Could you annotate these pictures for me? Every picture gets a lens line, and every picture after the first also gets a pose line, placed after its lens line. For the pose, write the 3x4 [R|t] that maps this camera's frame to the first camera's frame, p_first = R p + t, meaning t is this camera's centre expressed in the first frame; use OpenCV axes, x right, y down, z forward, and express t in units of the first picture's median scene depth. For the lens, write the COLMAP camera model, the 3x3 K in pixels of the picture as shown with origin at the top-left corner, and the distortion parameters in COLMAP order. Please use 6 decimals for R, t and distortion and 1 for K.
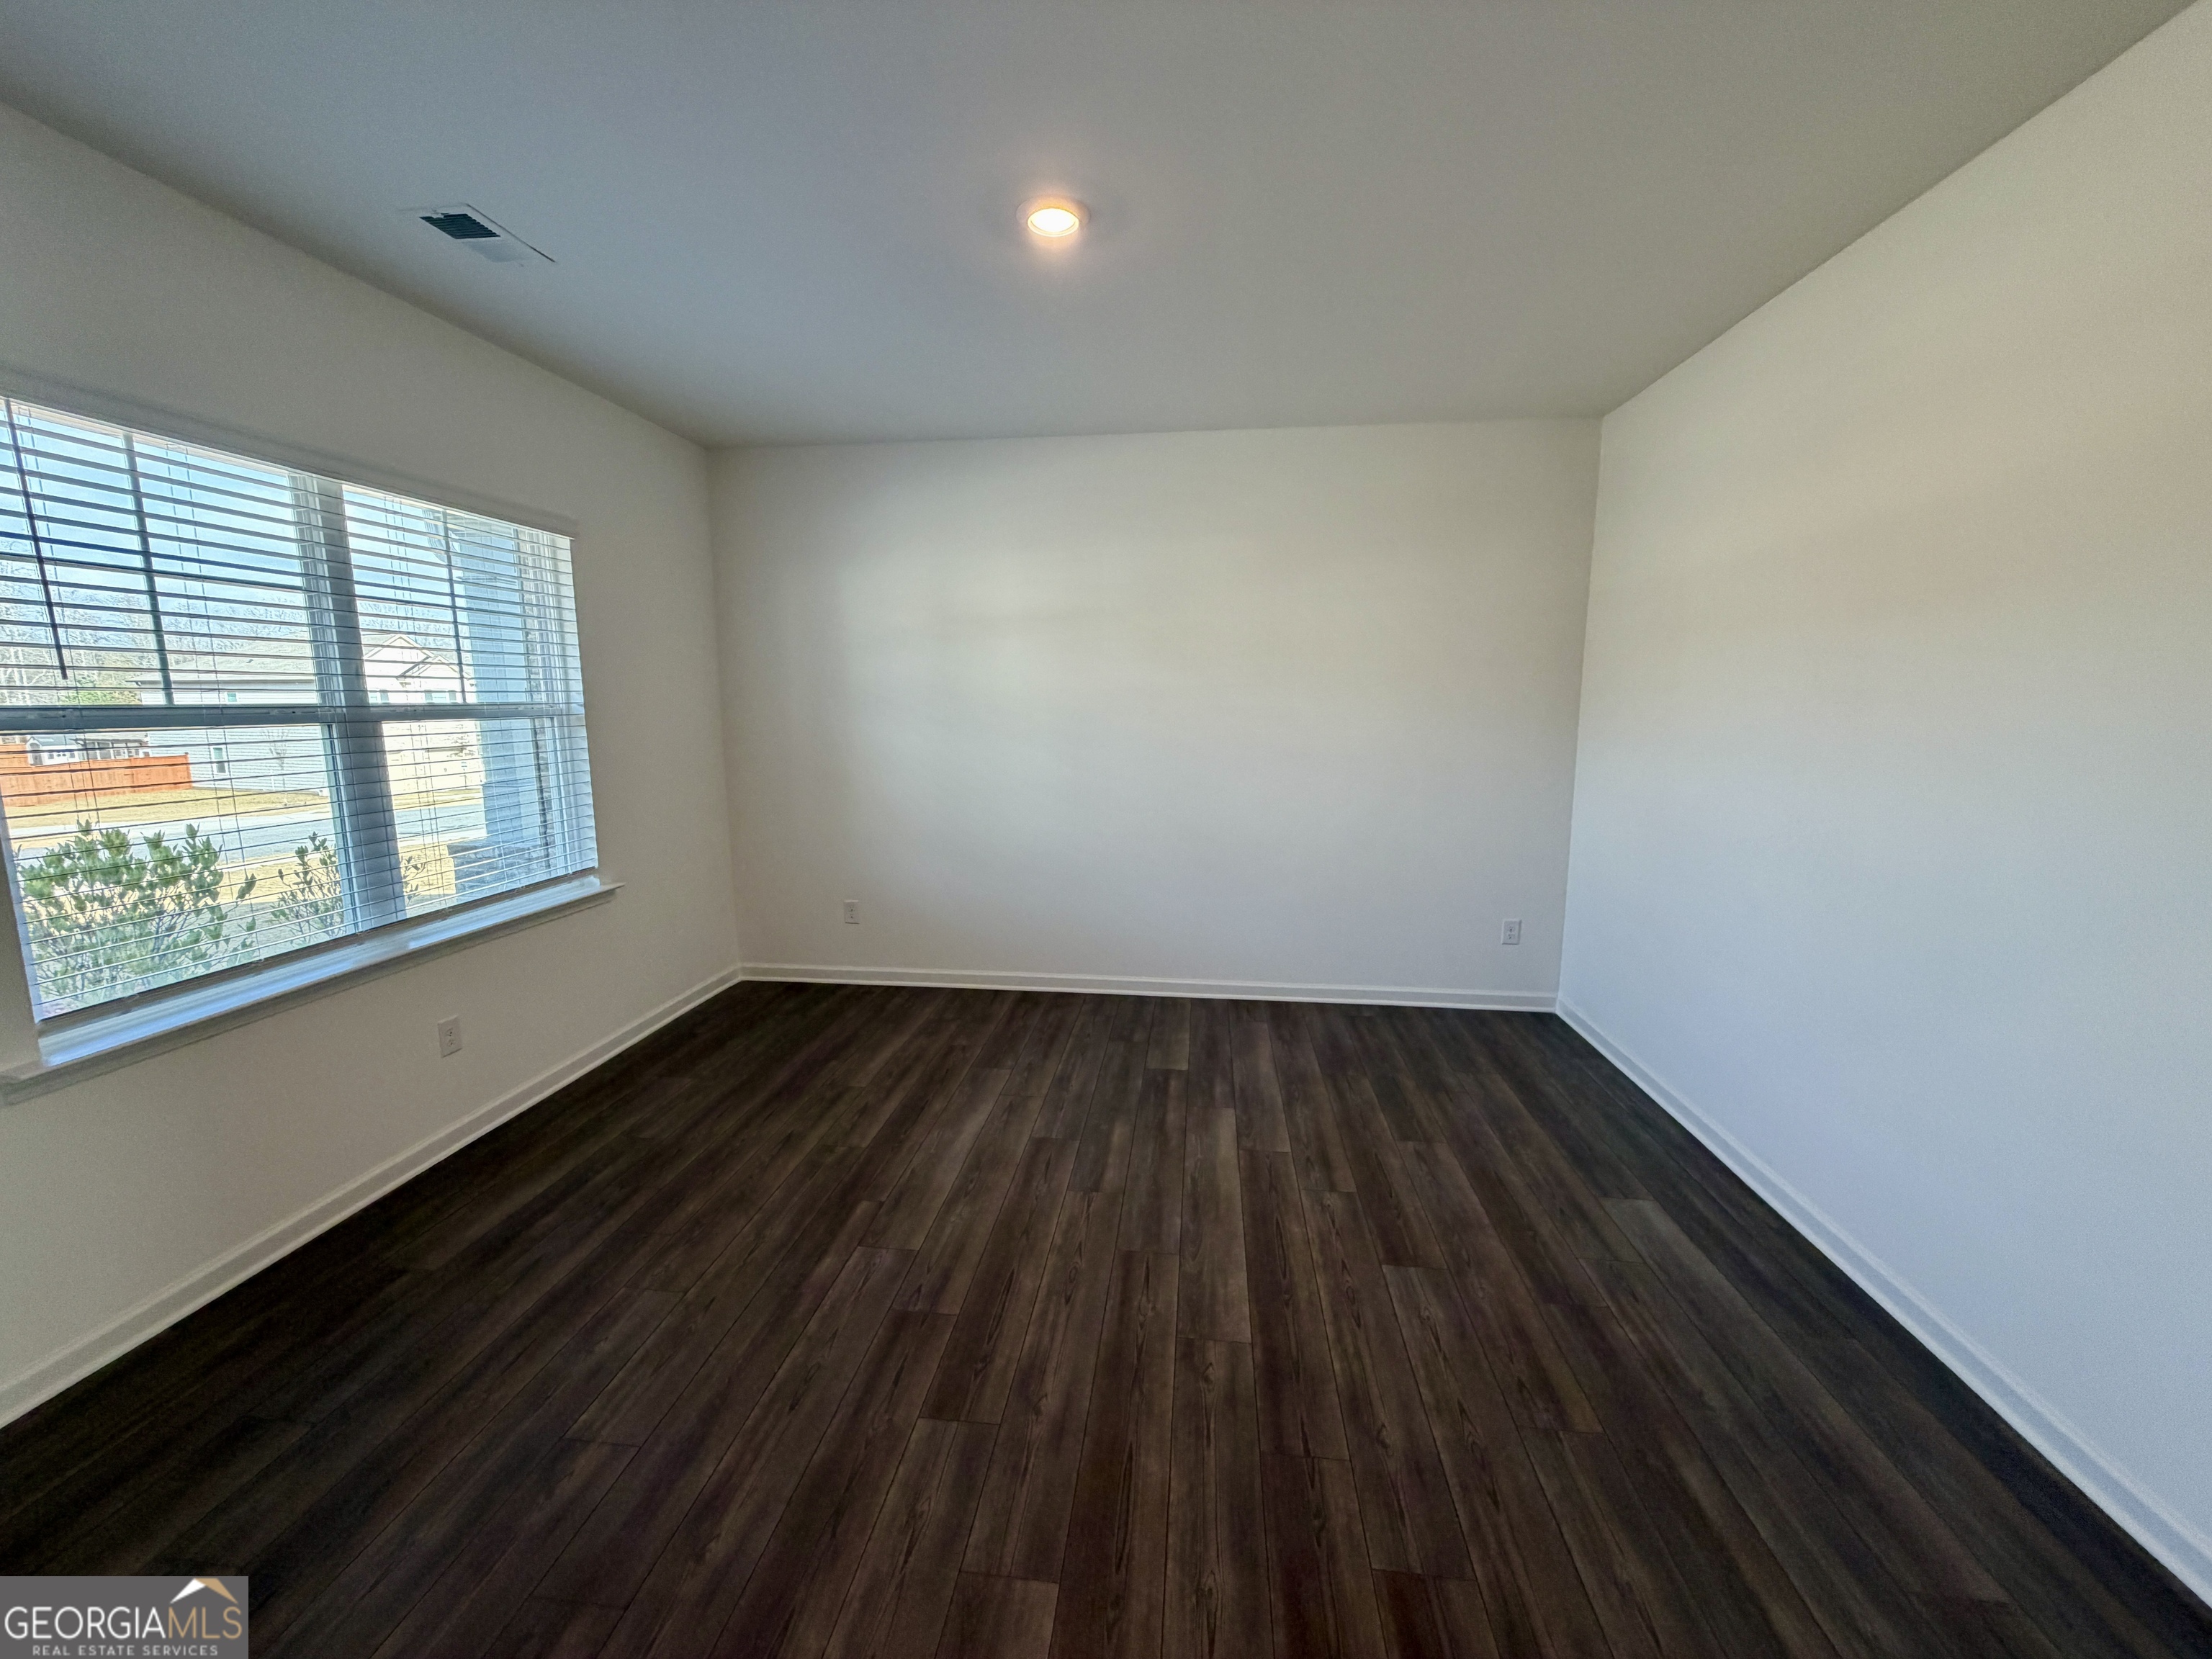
lens RADIAL K [[876.5, 0, 1096.5], [0, 876.5, 829.4], [0, 0, 1]] dist [-0.001790, 0.000506]
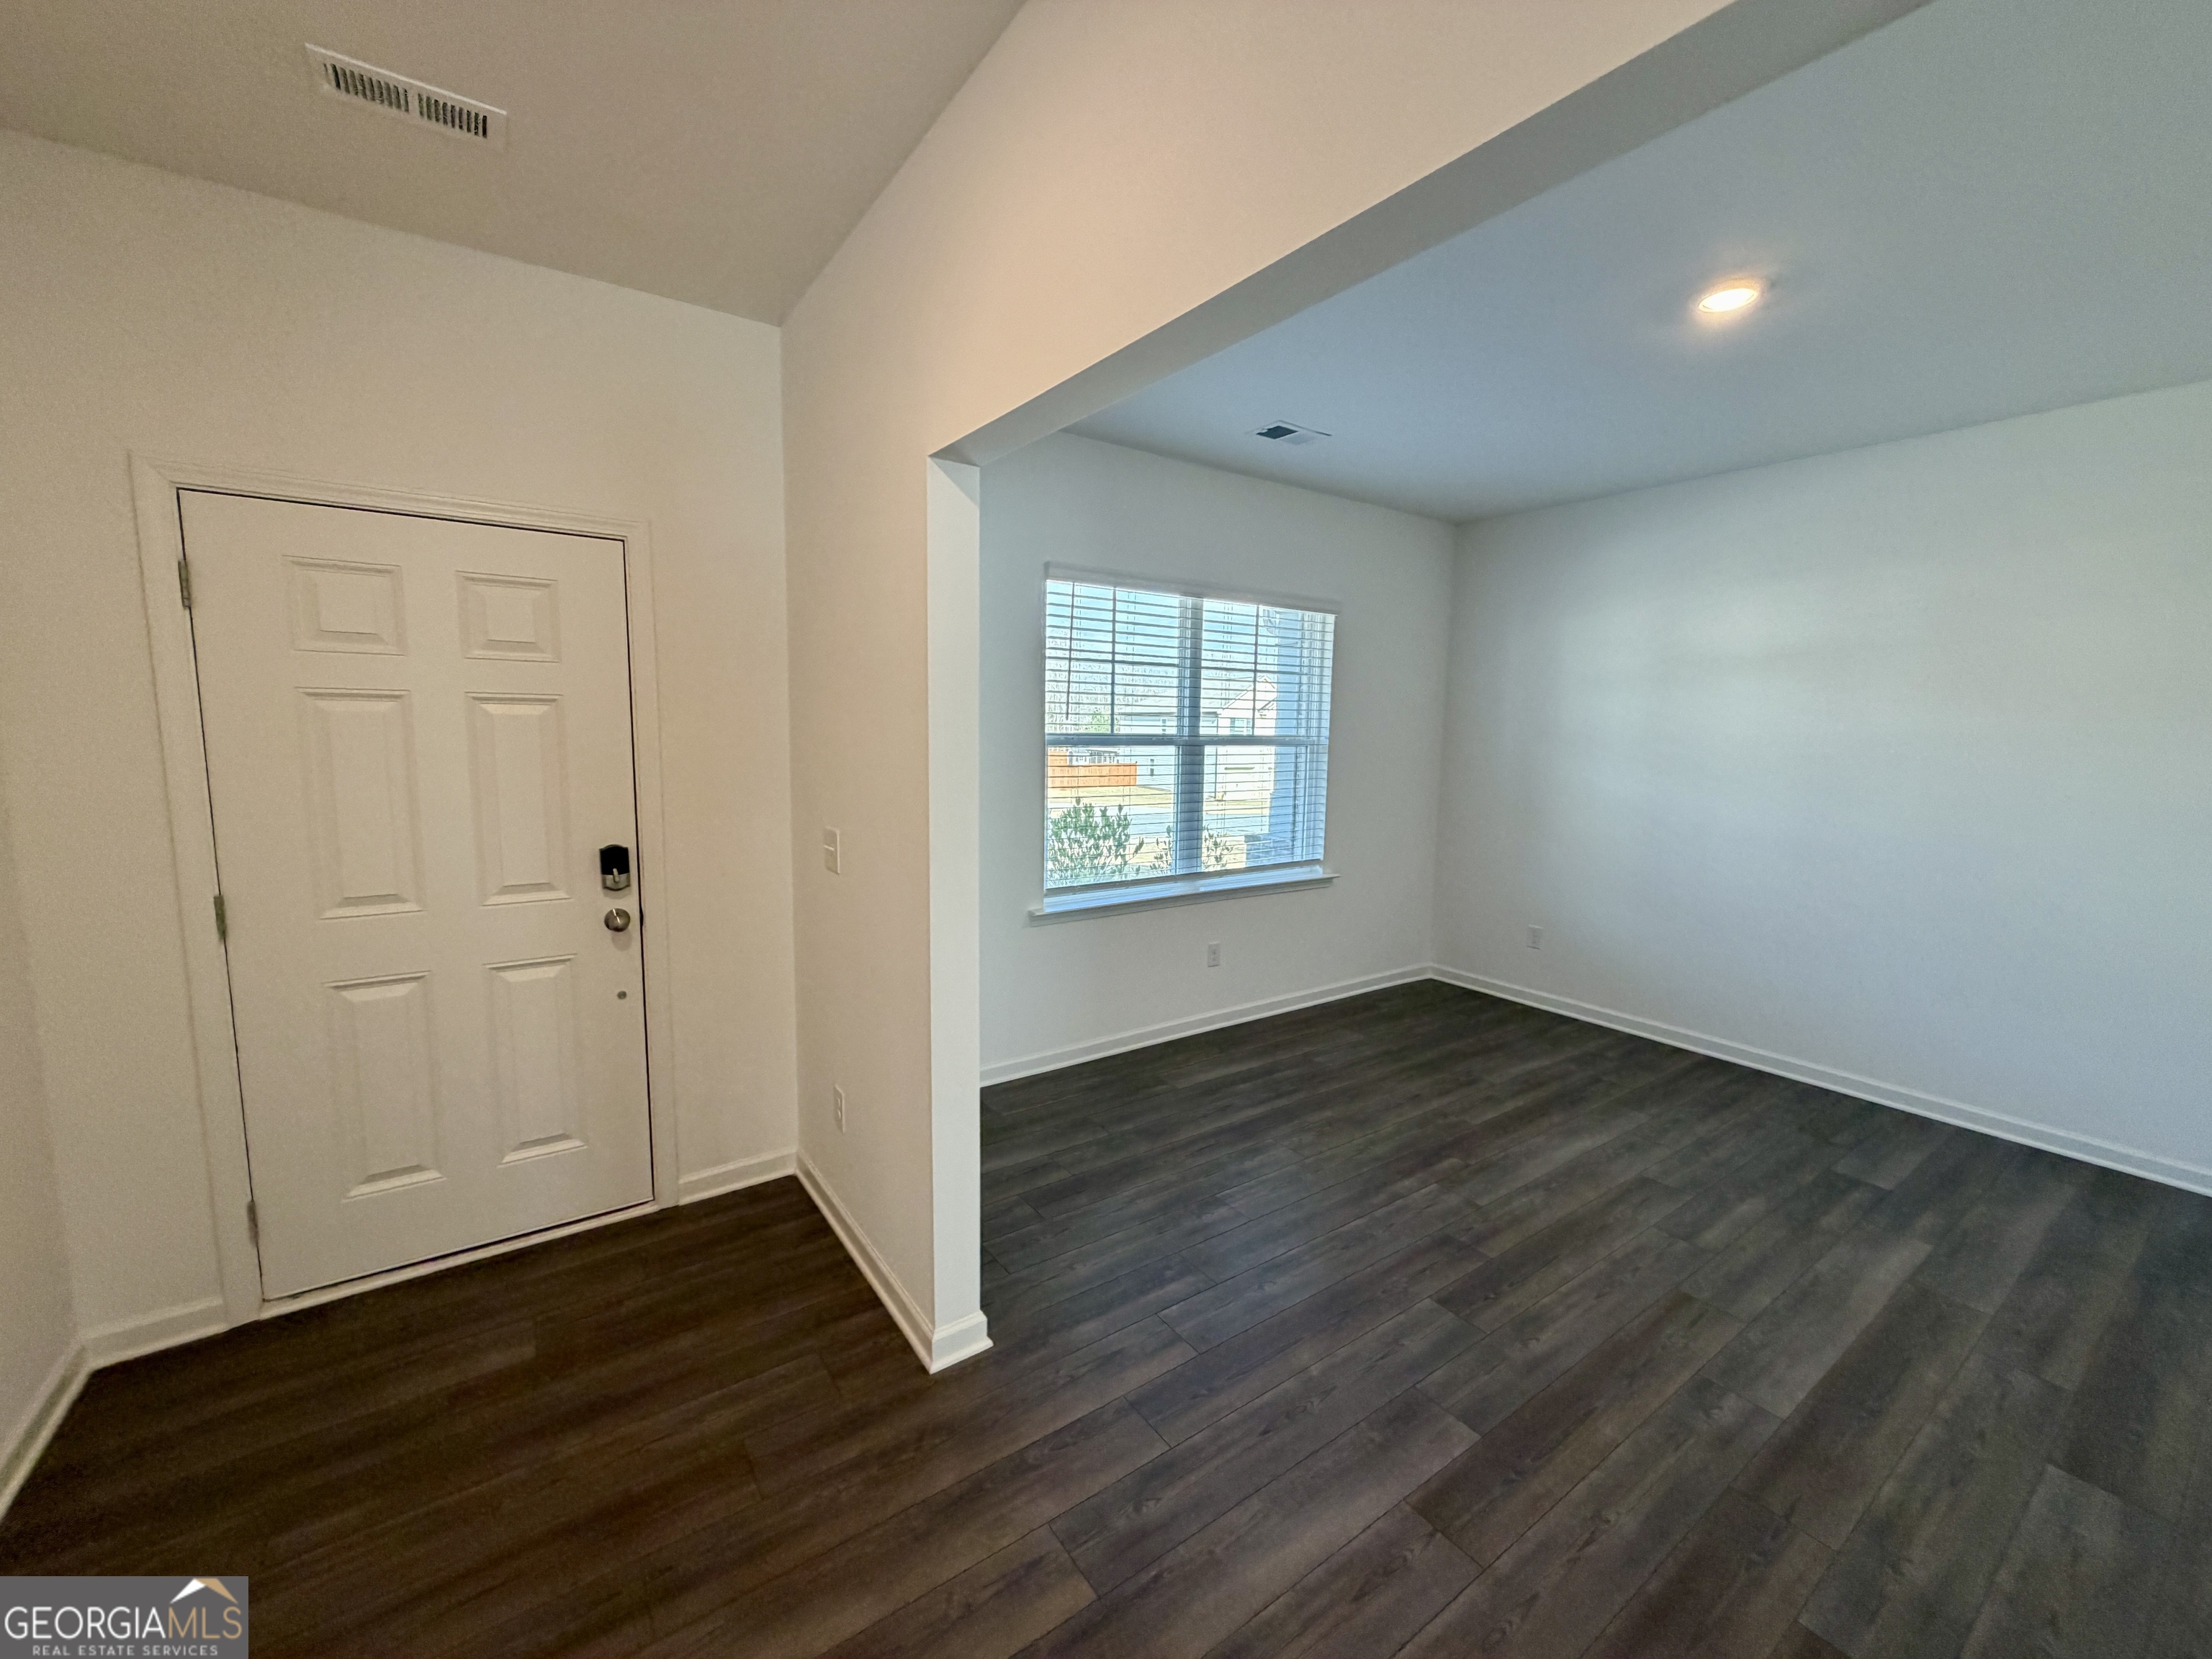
lens RADIAL K [[876.5, 0, 1104.8], [0, 876.5, 822.0], [0, 0, 1]] dist [-0.001790, 0.000506]
pose [[0.666116, 0.095140, -0.739755, 0.245789], [-0.127723, 0.991731, 0.012539, 0.016150], [0.734831, 0.086131, 0.672759, -0.183869]]
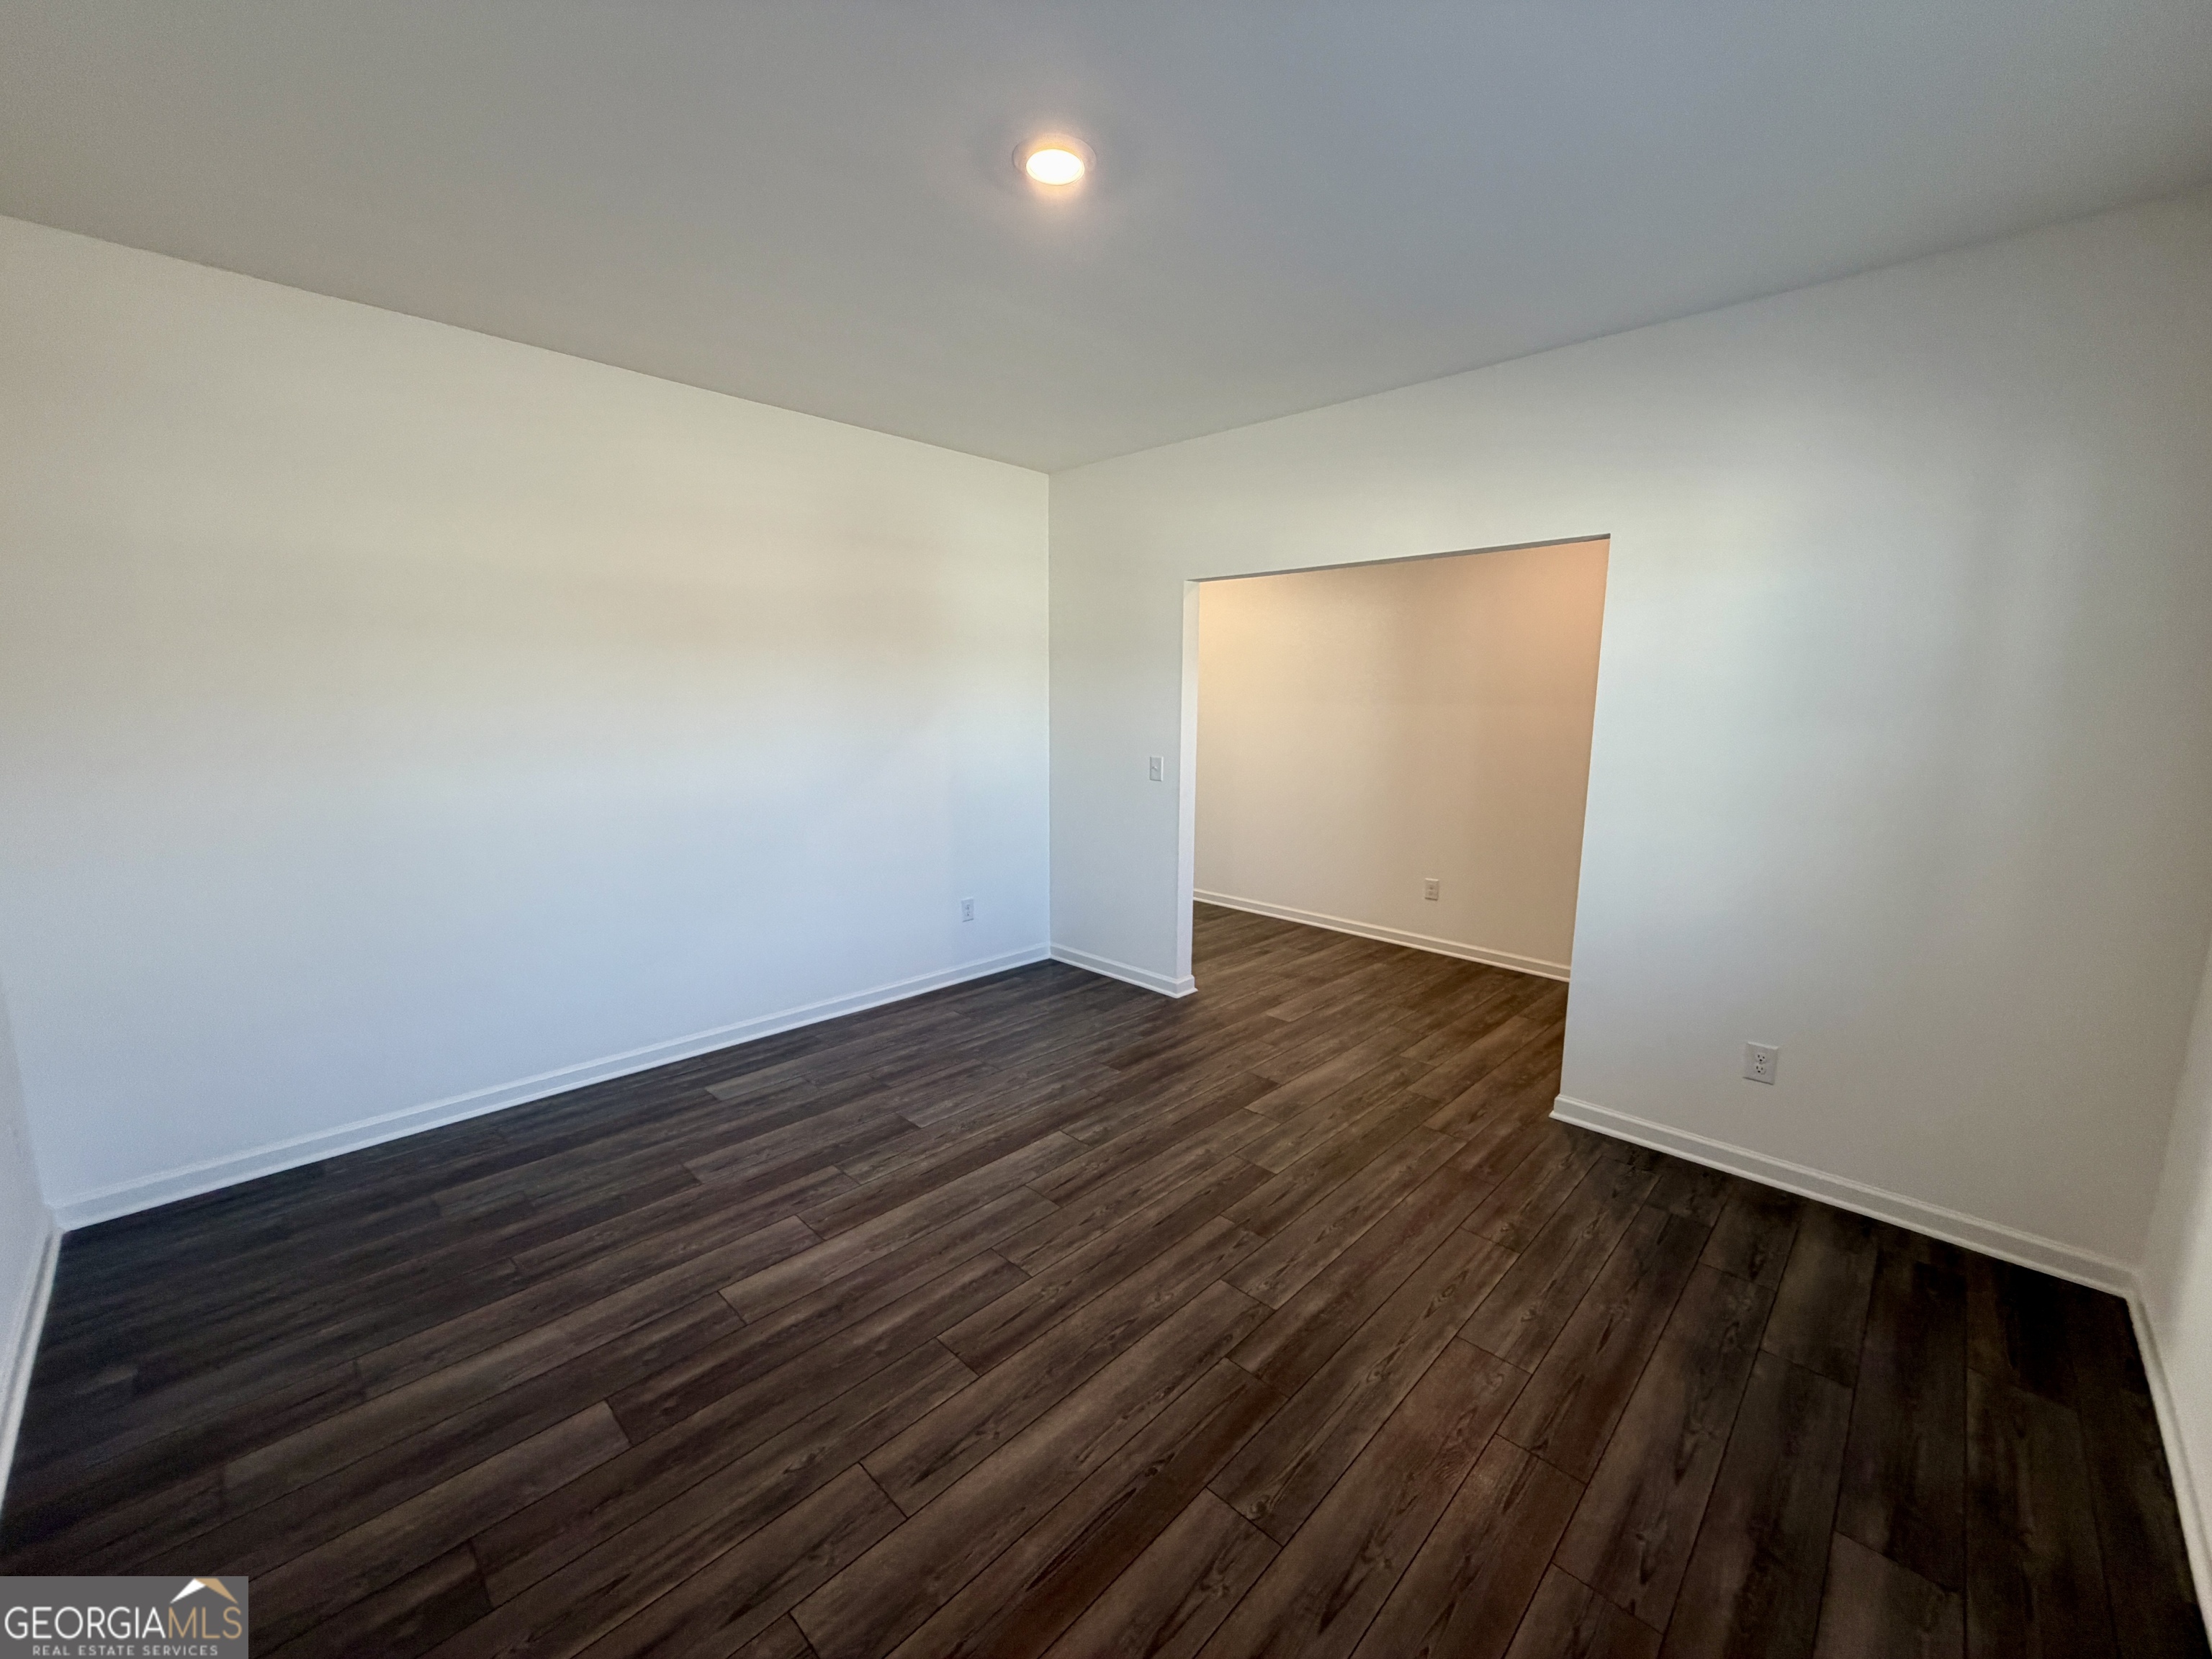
lens RADIAL K [[876.5, 0, 1108.1], [0, 876.5, 829.9], [0, 0, 1]] dist [-0.001790, 0.000506]
pose [[-0.797598, -0.099292, 0.594960, -0.551004], [0.081254, 0.959682, 0.269088, -0.232010], [-0.597691, 0.262967, -0.757373, 1.466811]]
